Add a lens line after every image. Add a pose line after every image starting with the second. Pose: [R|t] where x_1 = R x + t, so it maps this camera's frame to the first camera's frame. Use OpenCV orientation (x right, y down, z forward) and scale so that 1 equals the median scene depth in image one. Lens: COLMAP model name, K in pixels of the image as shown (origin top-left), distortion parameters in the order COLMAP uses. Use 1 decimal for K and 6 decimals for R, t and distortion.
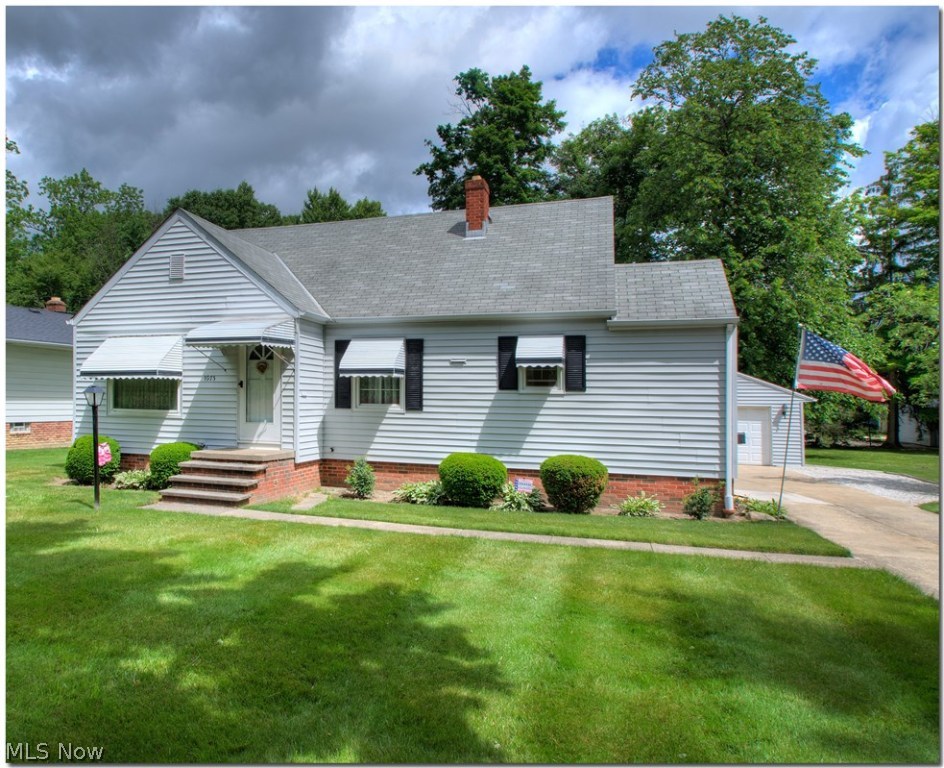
lens RADIAL K [[555.7, 0, 464.1], [0, 555.7, 382.7], [0, 0, 1]] dist [-0.016357, -0.006044]
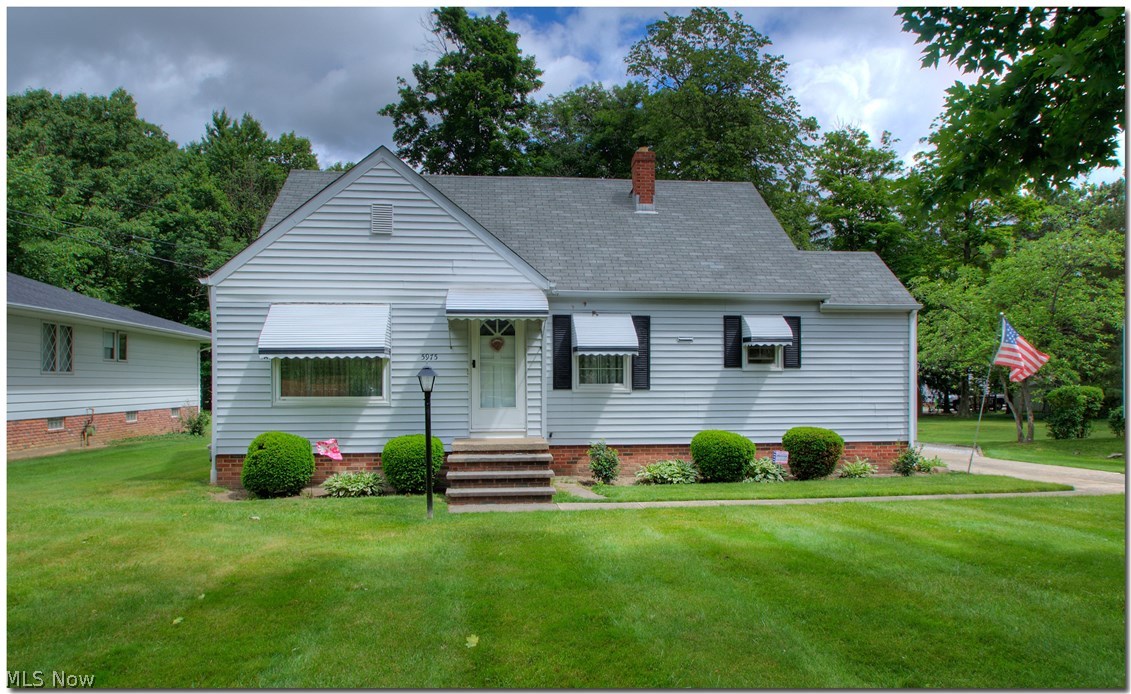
lens RADIAL K [[610.8, 0, 553.6], [0, 610.8, 372.3], [0, 0, 1]] dist [-0.008332, 0.003382]
pose [[0.925427, -0.012563, 0.378717, -0.632908], [0.003598, 0.999697, 0.024369, -0.006726], [-0.378909, -0.021189, 0.925191, 0.074436]]
